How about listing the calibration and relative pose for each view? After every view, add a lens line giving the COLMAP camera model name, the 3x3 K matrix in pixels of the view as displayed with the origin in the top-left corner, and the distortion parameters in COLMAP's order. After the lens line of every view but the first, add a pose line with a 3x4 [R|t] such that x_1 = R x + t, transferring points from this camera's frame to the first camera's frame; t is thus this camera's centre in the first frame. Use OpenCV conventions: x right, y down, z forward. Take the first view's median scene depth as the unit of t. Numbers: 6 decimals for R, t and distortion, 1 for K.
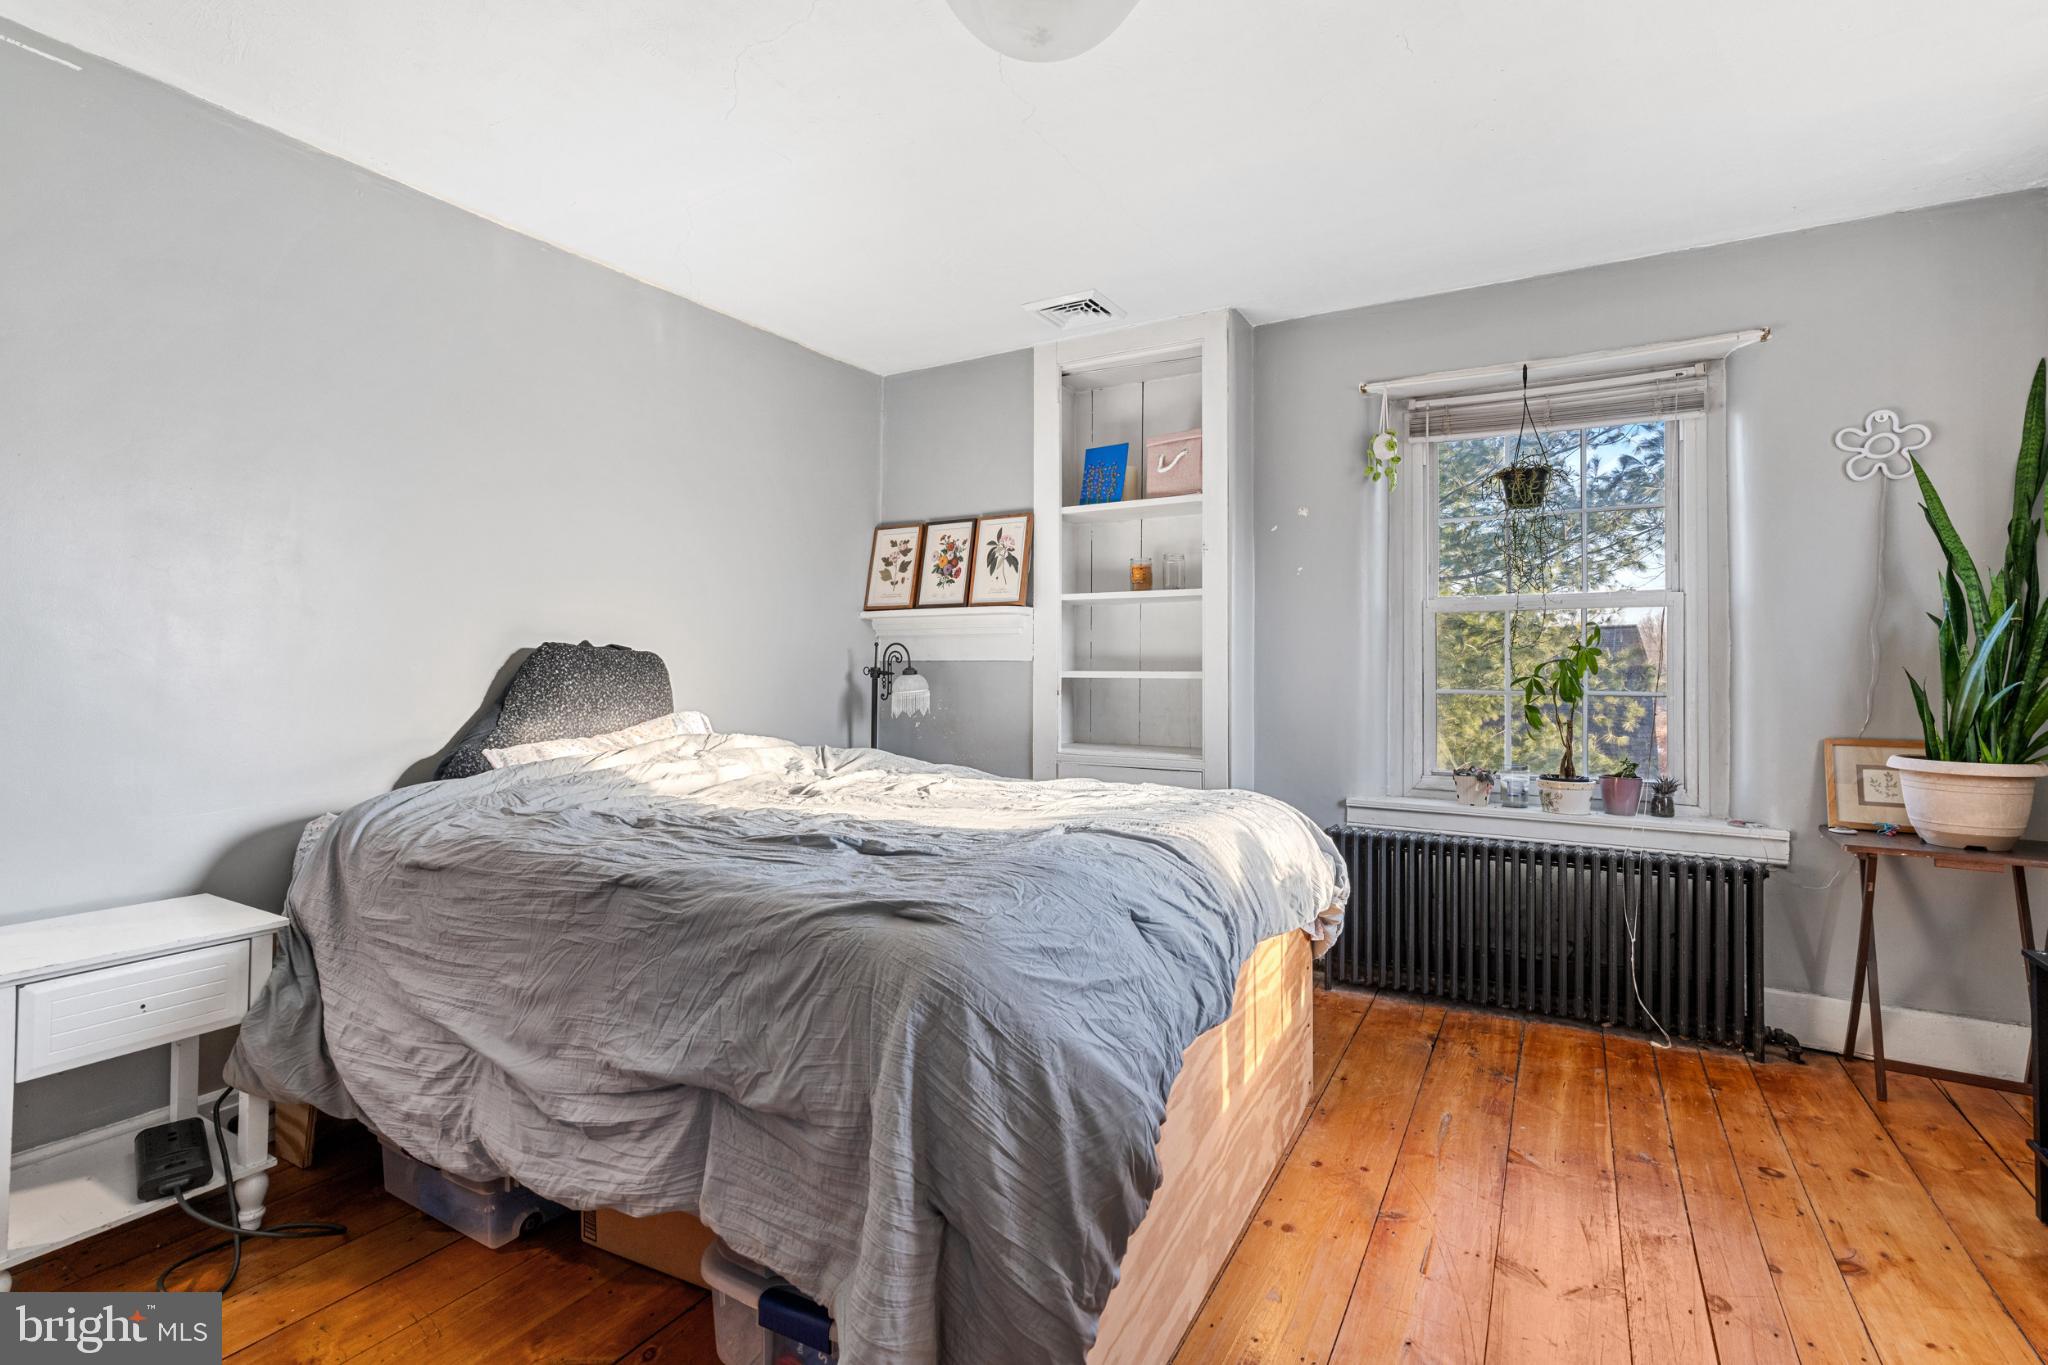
lens RADIAL K [[925.3, 0, 1030.9], [0, 925.3, 678.3], [0, 0, 1]] dist [-0.002230, -0.000337]
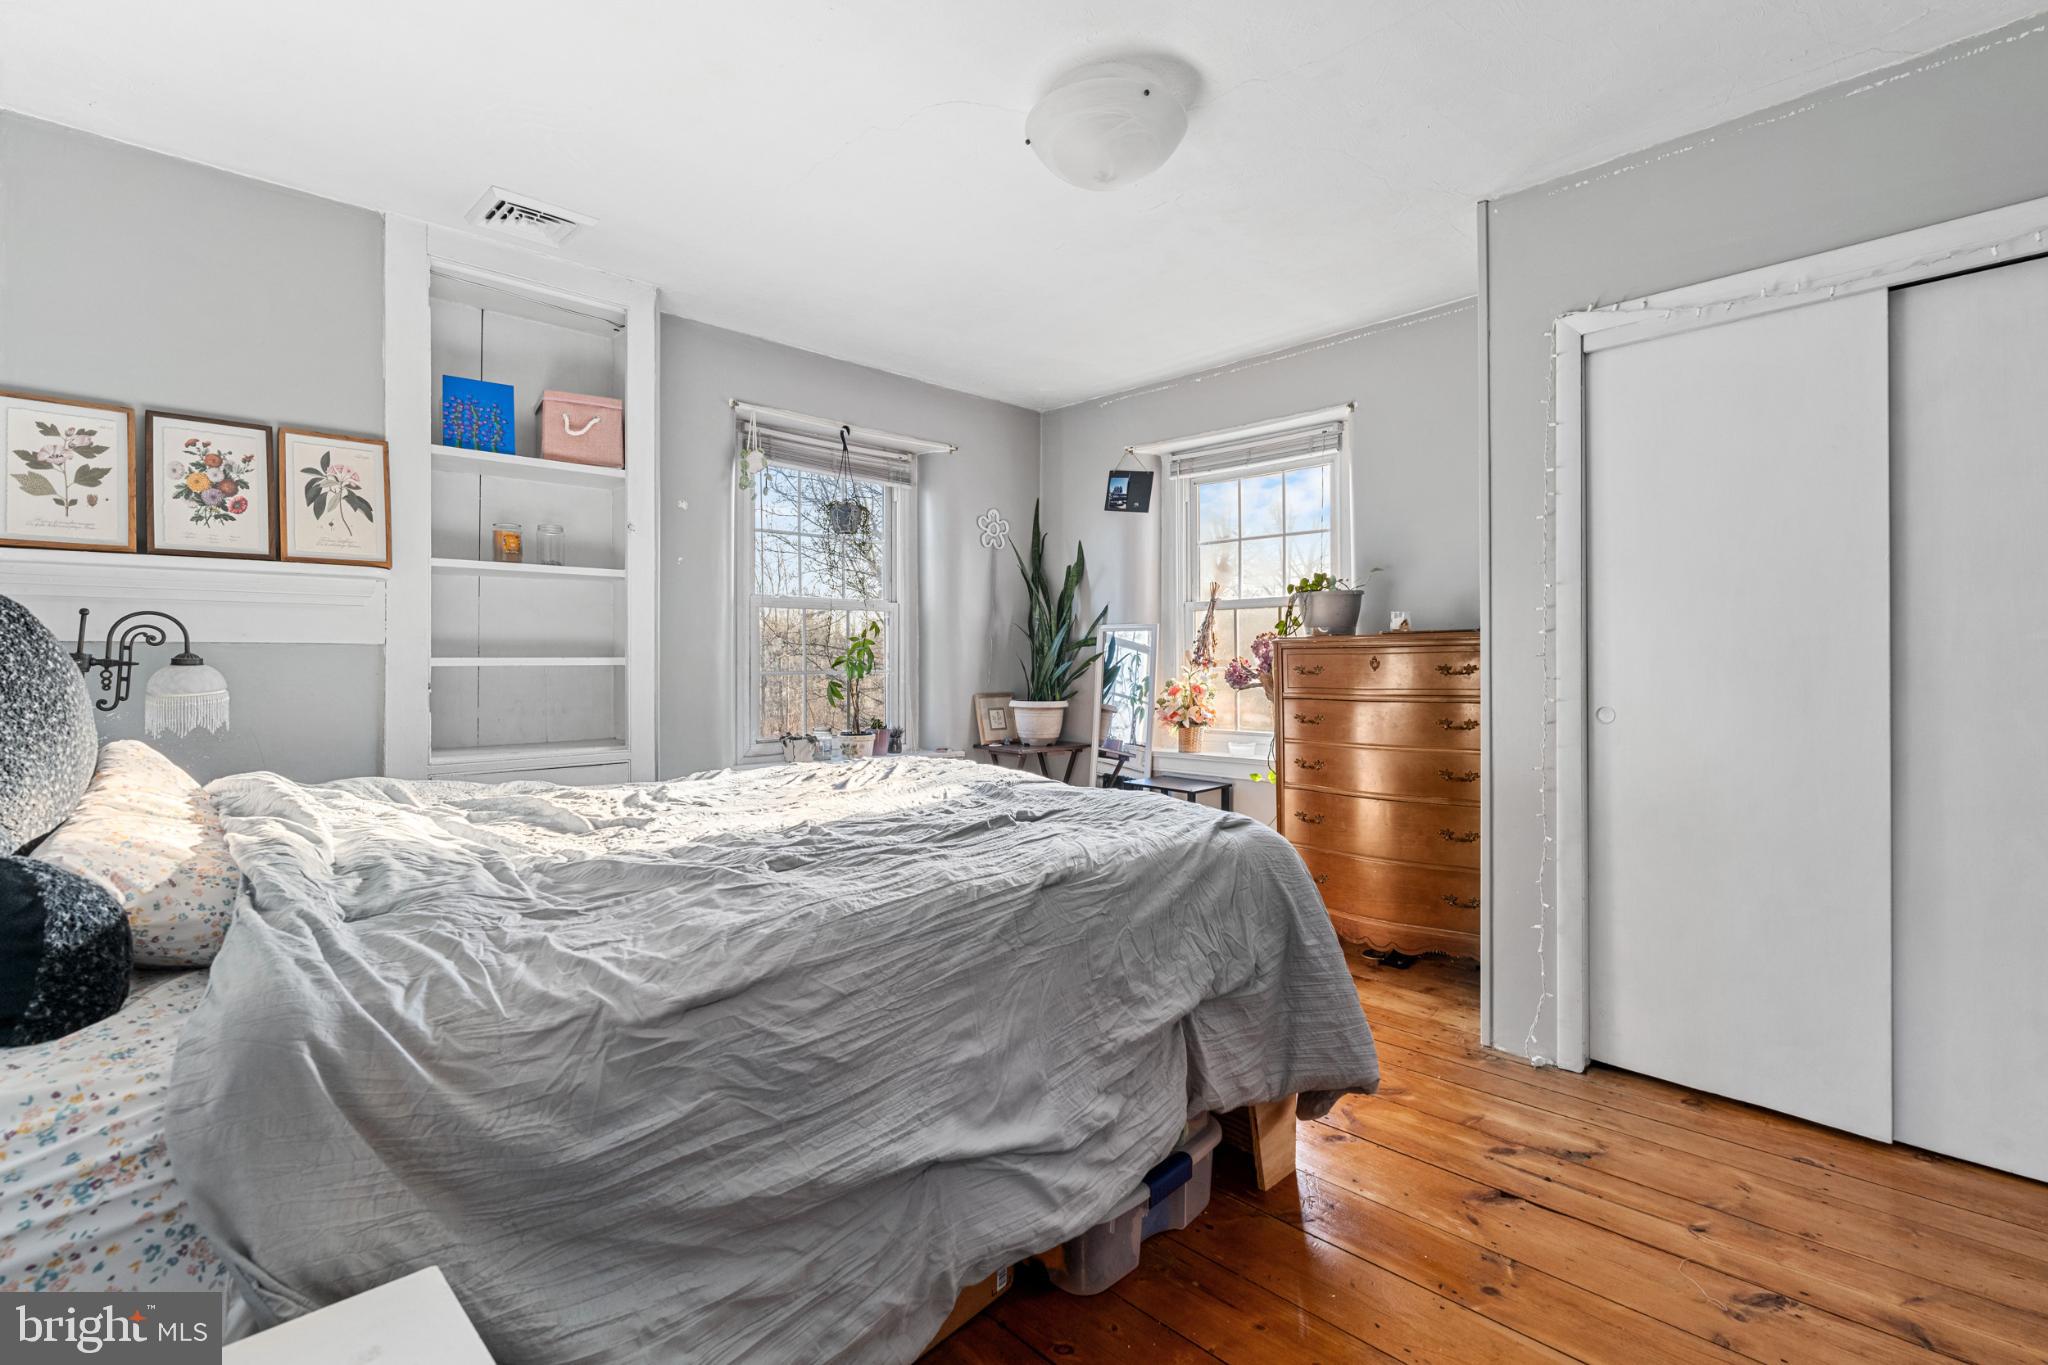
lens RADIAL K [[958.7, 0, 990.9], [0, 958.7, 666.1], [0, 0, 1]] dist [-0.002161, 0.000239]
pose [[0.285126, -0.014978, 0.958373, -0.587794], [0.008750, 0.999877, 0.013023, -0.007204], [-0.958450, 0.004673, 0.285222, 0.323997]]
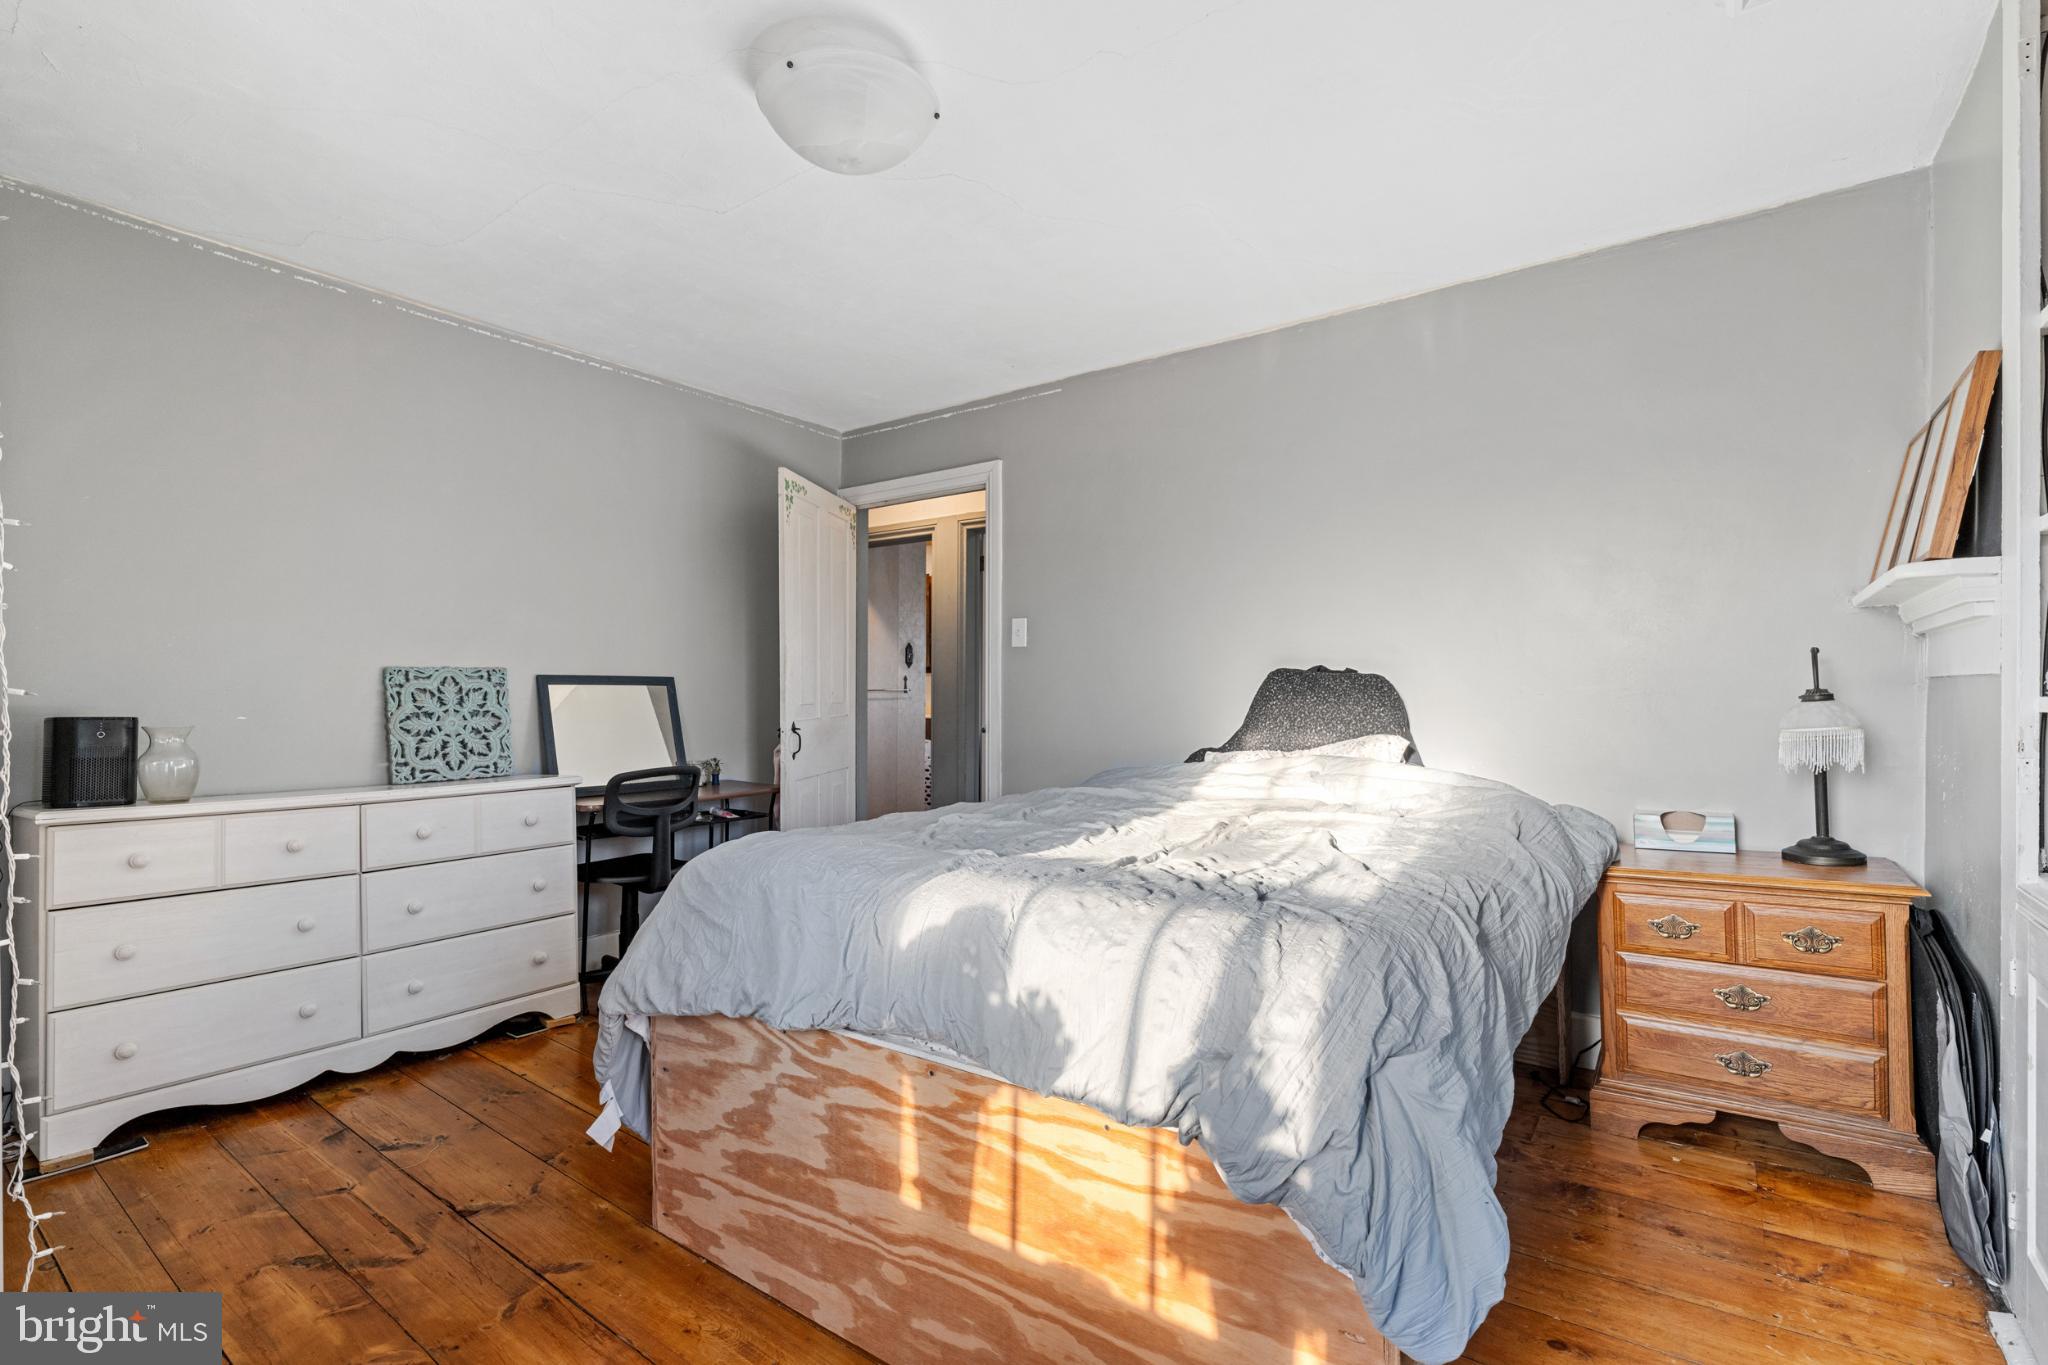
lens RADIAL K [[958.7, 0, 990.9], [0, 958.7, 666.1], [0, 0, 1]] dist [-0.002161, 0.000239]
pose [[-0.129984, -0.023889, -0.991228, 0.528749], [-0.009640, 0.999693, -0.022829, -0.007473], [0.991469, 0.006588, -0.130174, 0.574233]]
